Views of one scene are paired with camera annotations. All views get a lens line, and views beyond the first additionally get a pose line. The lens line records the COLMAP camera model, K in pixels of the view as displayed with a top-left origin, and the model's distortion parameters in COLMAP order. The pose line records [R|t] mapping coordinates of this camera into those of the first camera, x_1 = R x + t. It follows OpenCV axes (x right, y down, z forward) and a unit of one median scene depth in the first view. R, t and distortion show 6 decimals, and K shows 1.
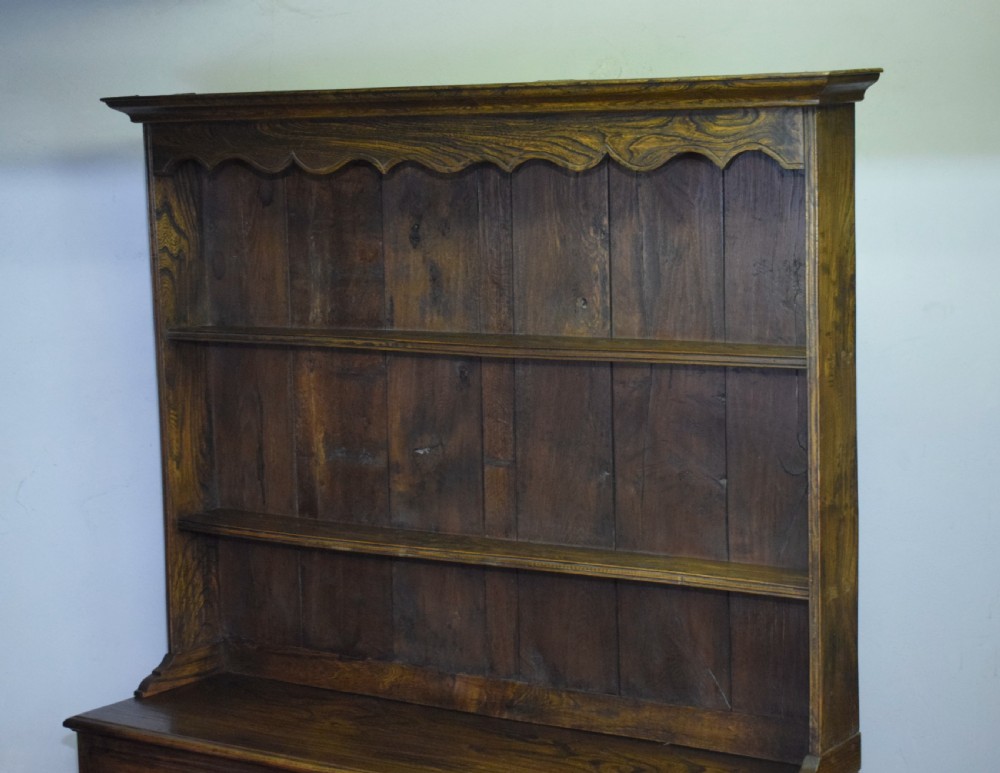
lens RADIAL K [[2006.6, 0, 535.6], [0, 2006.6, 388.4], [0, 0, 1]] dist [-0.018840, 0.000000]
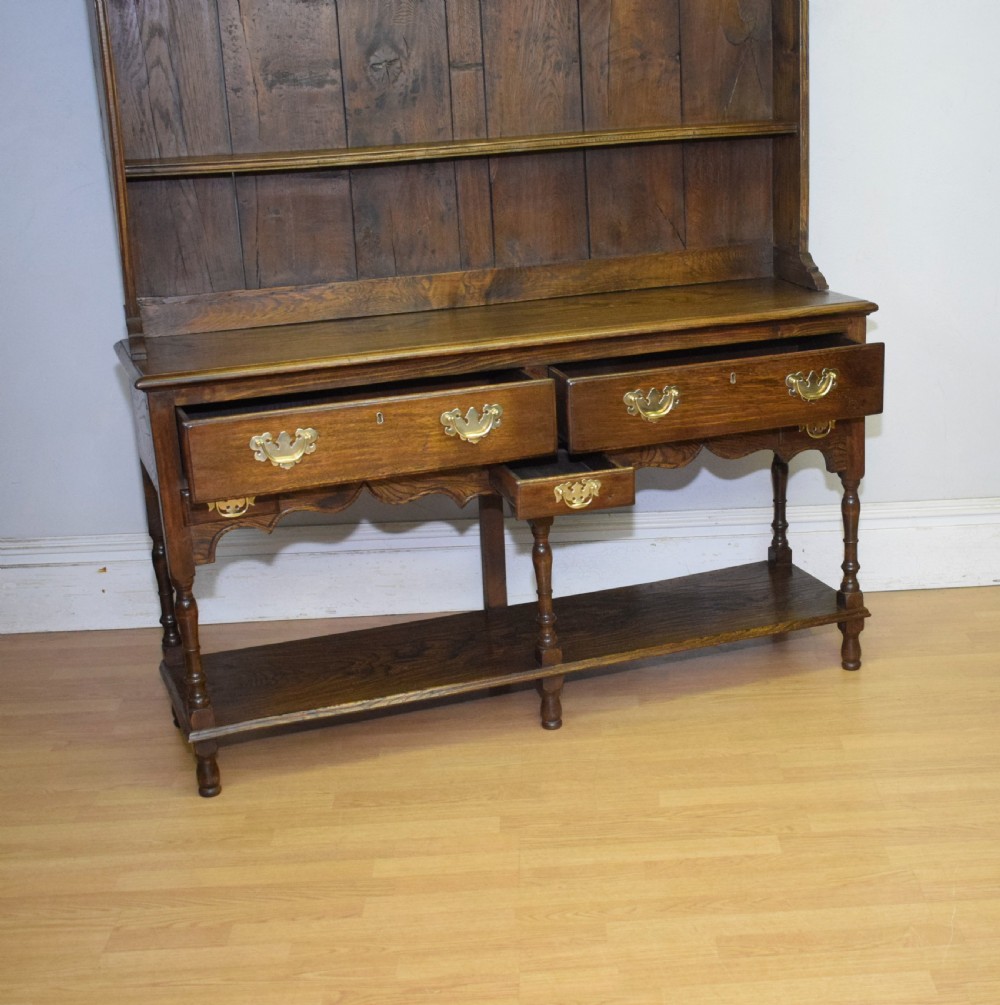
lens RADIAL K [[1685.8, 0, 676.0], [0, 1685.8, 537.3], [0, 0, 1]] dist [-0.027587, 0.000000]
pose [[0.576025, -0.243879, 0.780204, -0.759022], [0.120571, 0.969366, 0.213991, 0.107490], [-0.808491, -0.029194, 0.587783, 0.374727]]
